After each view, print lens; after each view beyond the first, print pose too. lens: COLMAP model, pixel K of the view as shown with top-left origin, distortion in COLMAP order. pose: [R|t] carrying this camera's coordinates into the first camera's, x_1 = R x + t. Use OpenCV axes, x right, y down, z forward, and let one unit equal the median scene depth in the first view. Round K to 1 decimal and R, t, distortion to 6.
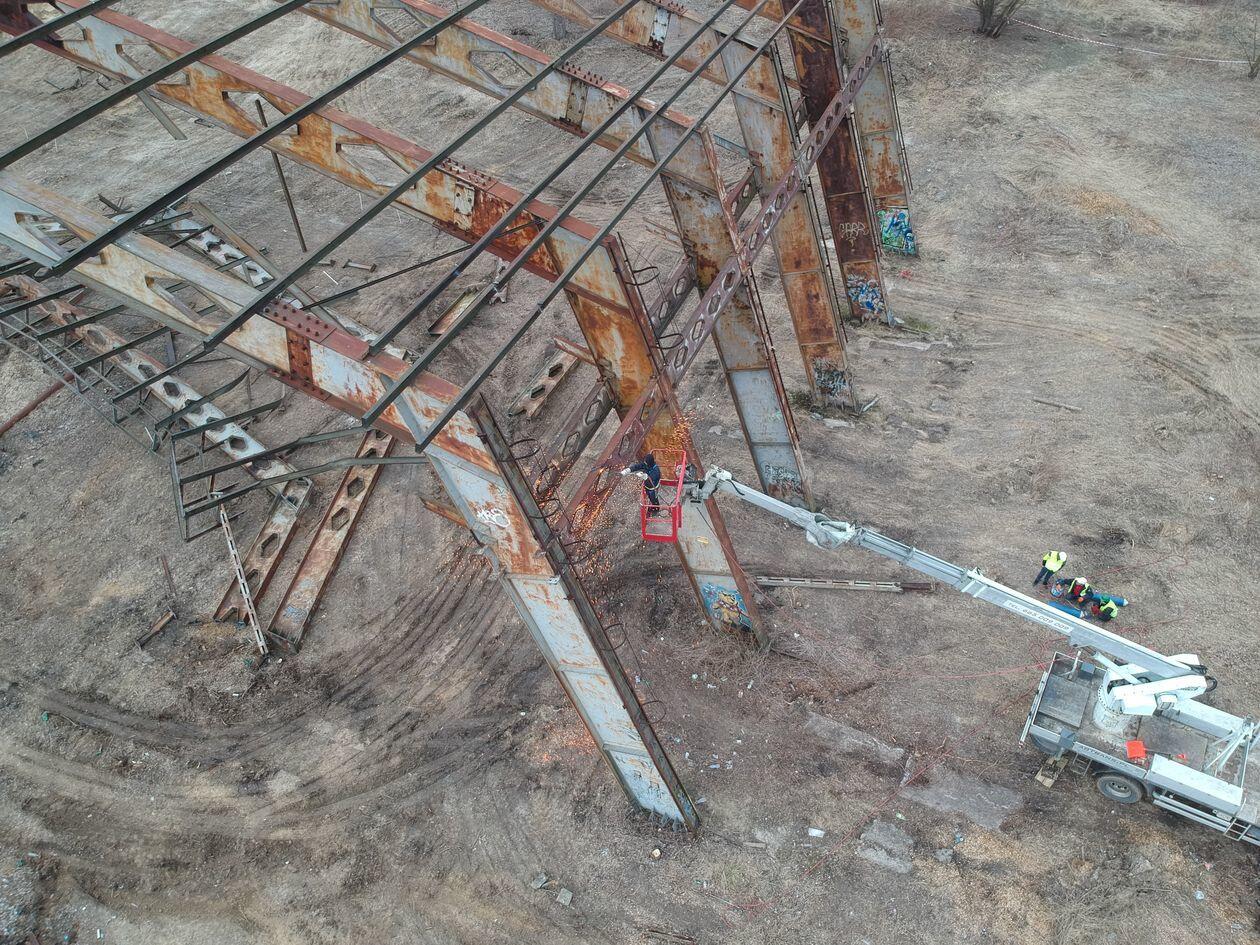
lens RADIAL K [[920.9, 0, 643.3], [0, 920.9, 470.6], [0, 0, 1]] dist [0.083251, -0.149175]
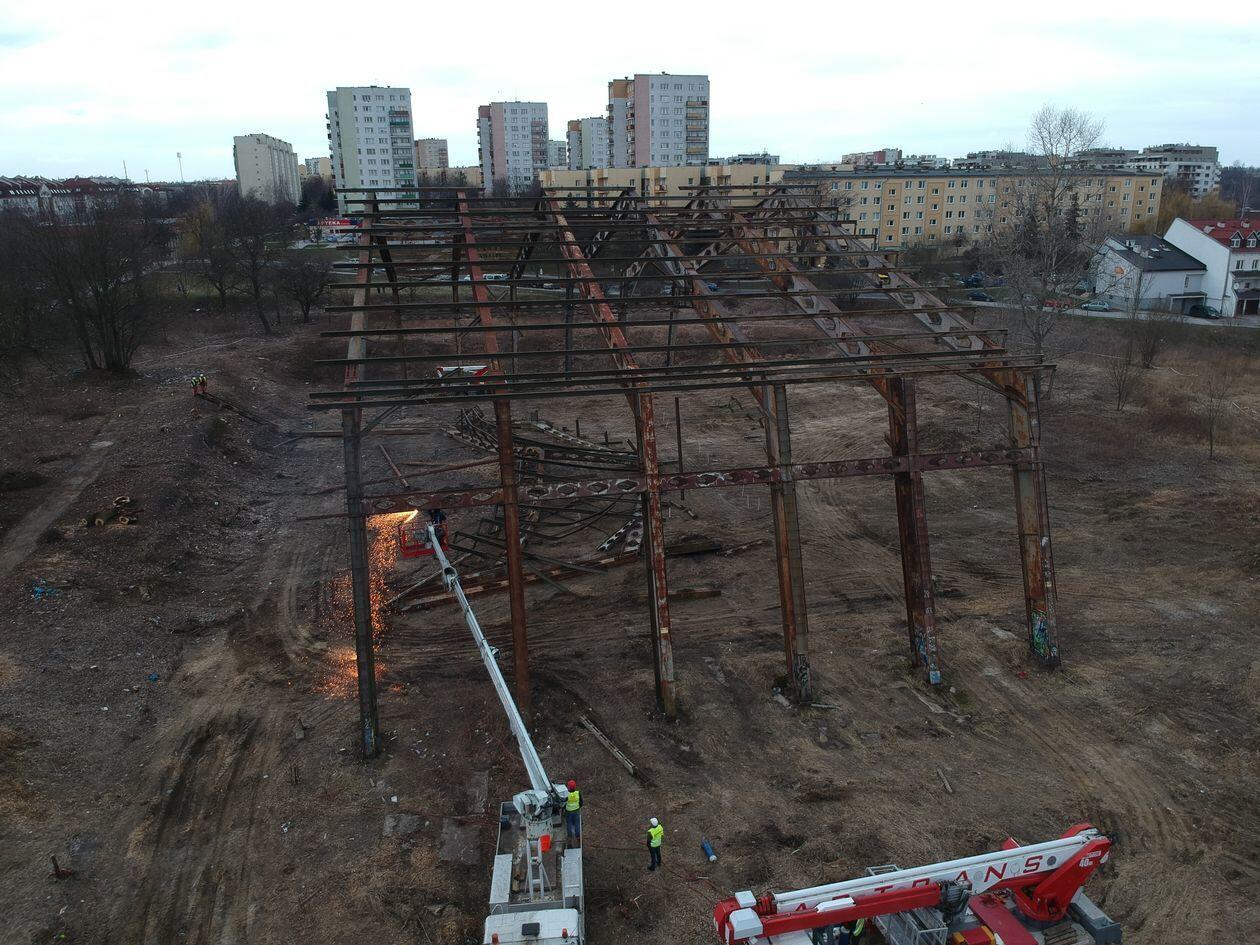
lens RADIAL K [[920.9, 0, 644.4], [0, 920.9, 470.3], [0, 0, 1]] dist [0.083251, -0.149175]
pose [[0.579264, 0.247431, -0.776680, 1.131471], [-0.566748, 0.807082, -0.165575, 0.004907], [0.585876, 0.536093, 0.607745, 0.080491]]
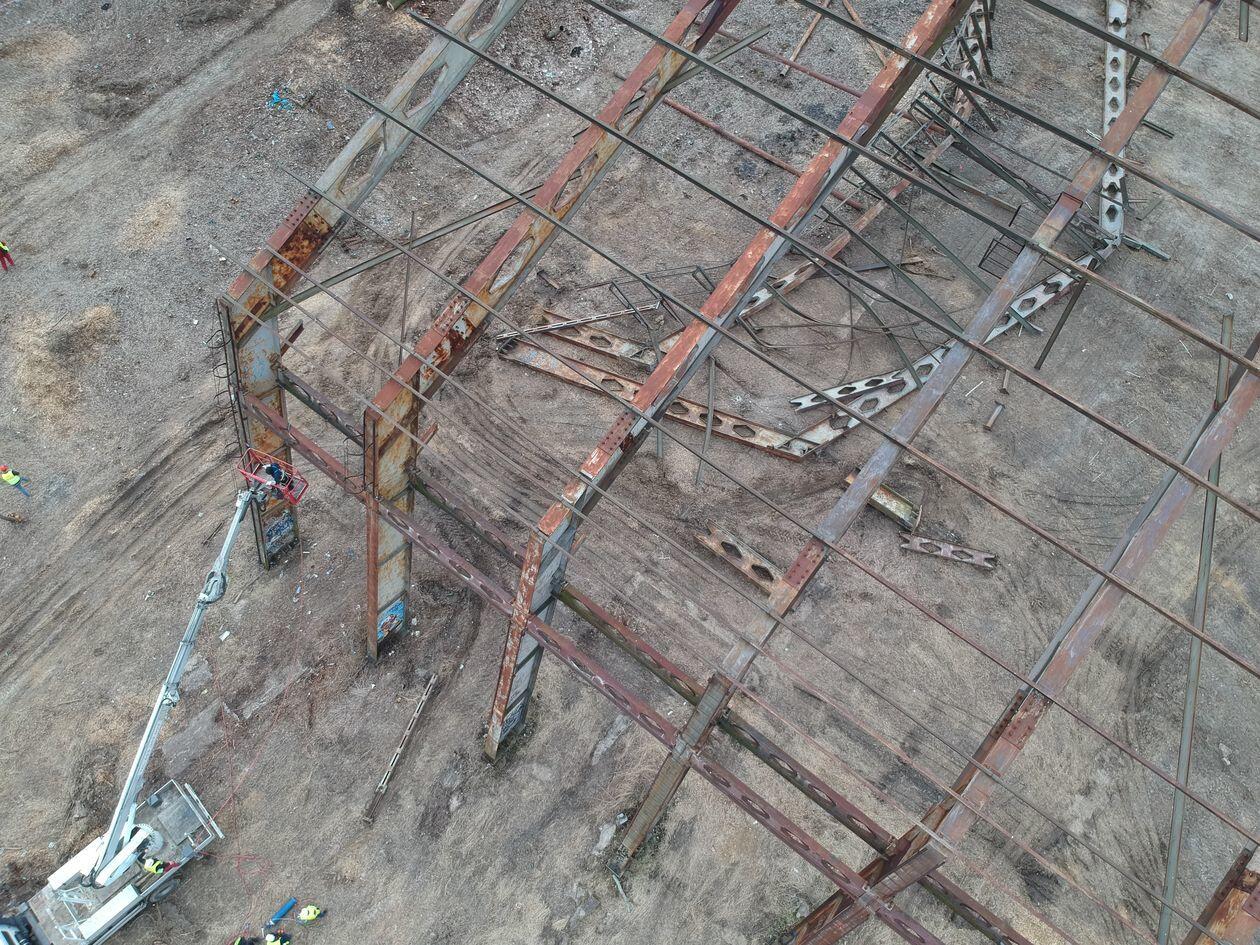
lens RADIAL K [[920.9, 0, 645.5], [0, 920.9, 477.8], [0, 0, 1]] dist [0.083251, -0.149175]
pose [[-0.267446, 0.878239, -0.396446, 0.310171], [-0.667821, 0.127649, 0.733295, -0.993955], [0.694614, 0.460872, 0.552367, 0.427542]]
